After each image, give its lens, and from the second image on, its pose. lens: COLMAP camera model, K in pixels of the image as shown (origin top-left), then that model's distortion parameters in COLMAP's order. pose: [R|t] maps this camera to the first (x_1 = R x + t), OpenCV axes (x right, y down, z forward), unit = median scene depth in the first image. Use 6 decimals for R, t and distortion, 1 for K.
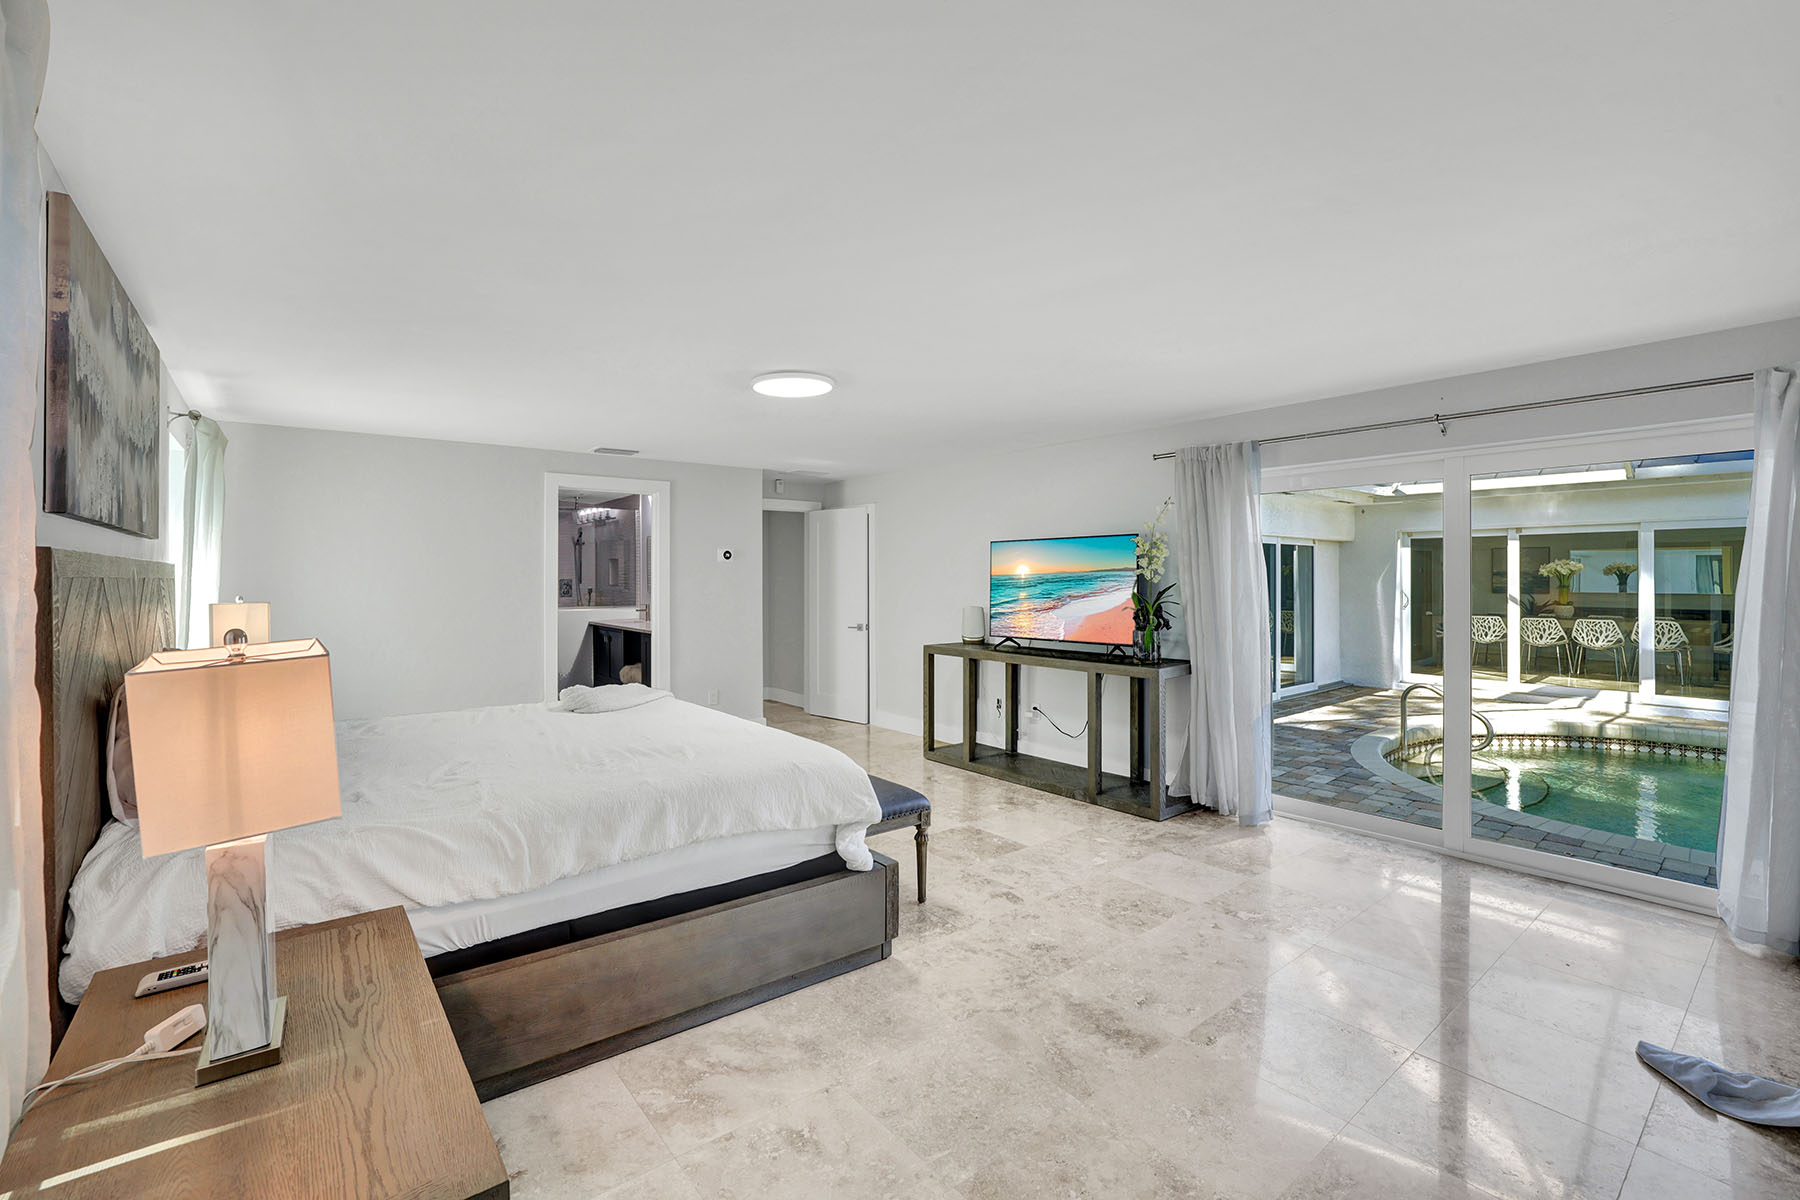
lens RADIAL K [[769.9, 0, 897.0], [0, 769.9, 585.0], [0, 0, 1]] dist [-0.050473, 0.018717]
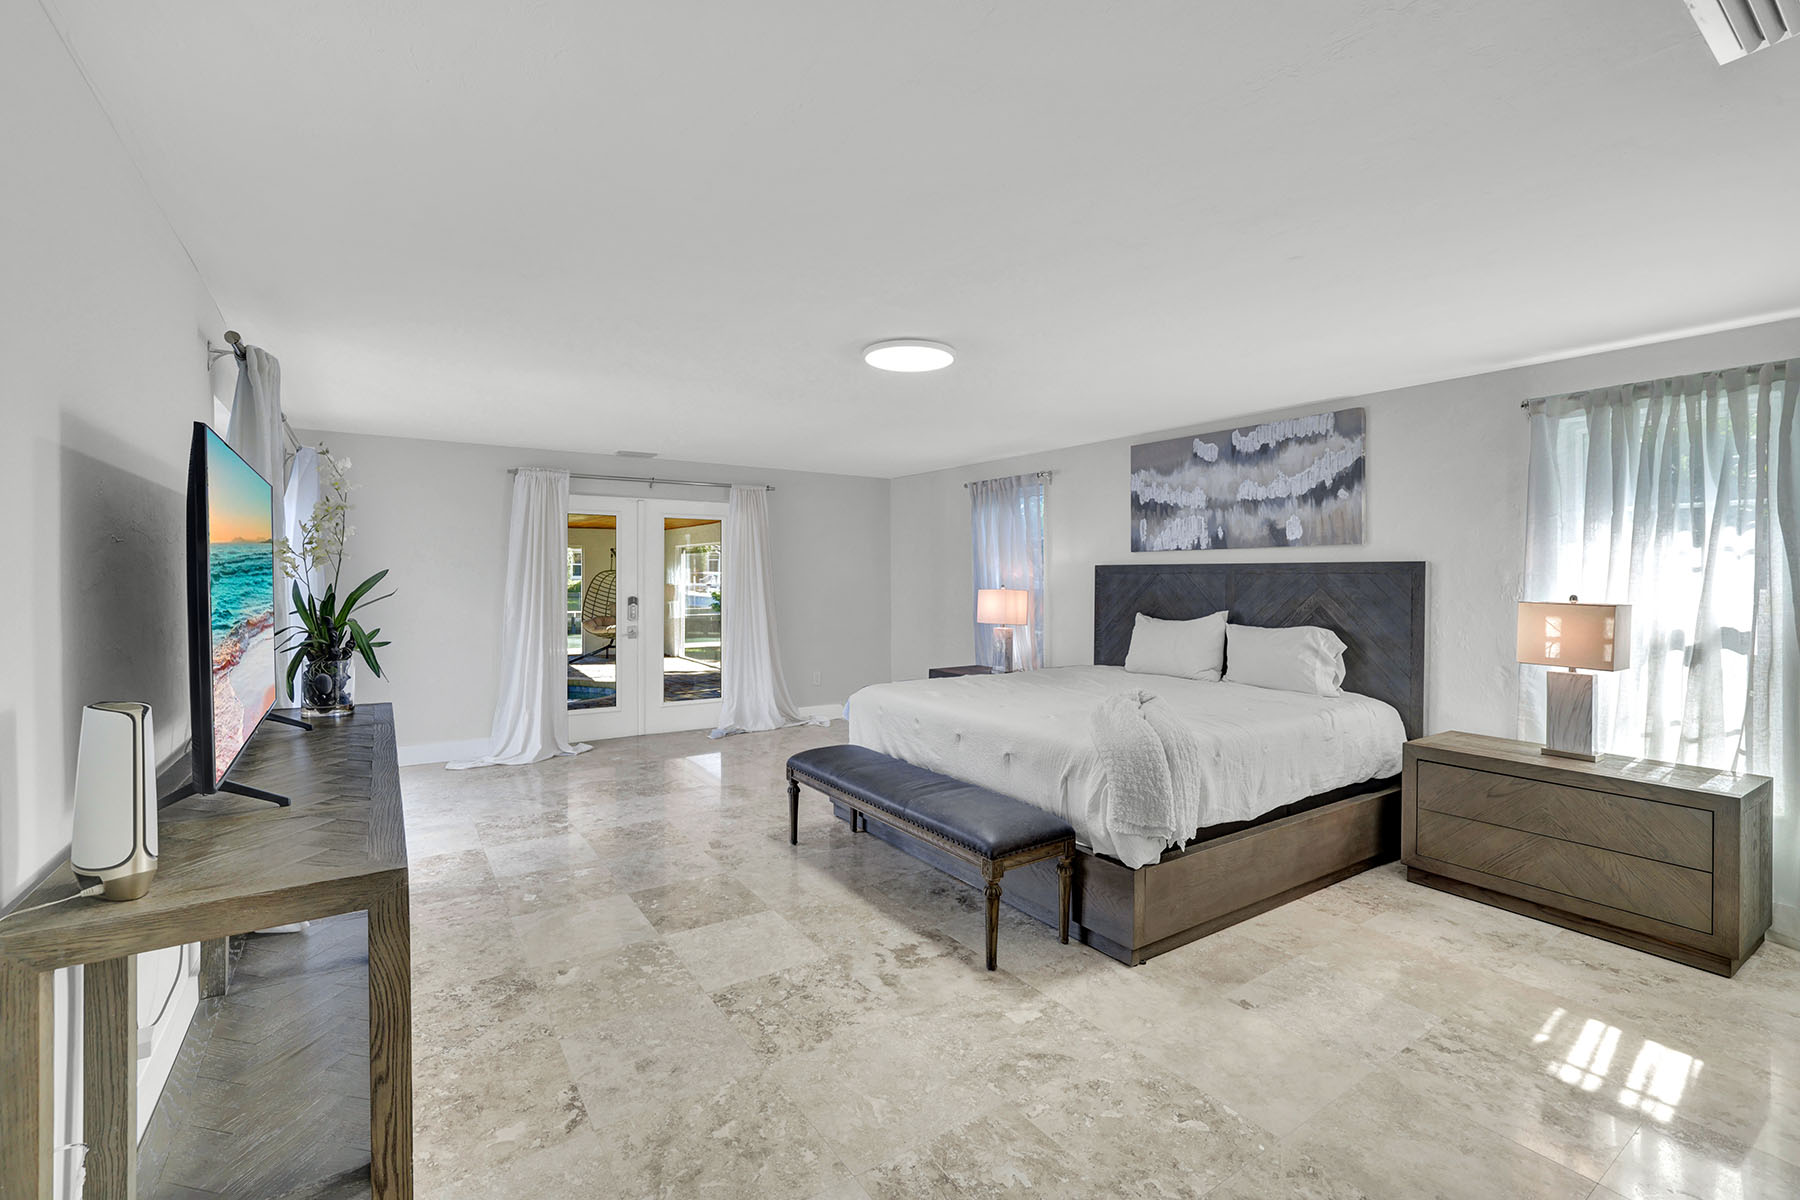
lens RADIAL K [[769.9, 0, 897.0], [0, 769.9, 585.0], [0, 0, 1]] dist [-0.050473, 0.018717]
pose [[-0.997312, -0.001958, 0.073252, -0.184495], [-0.001094, 0.999929, 0.011833, -0.002326], [-0.073270, 0.011721, -0.997243, 1.875652]]
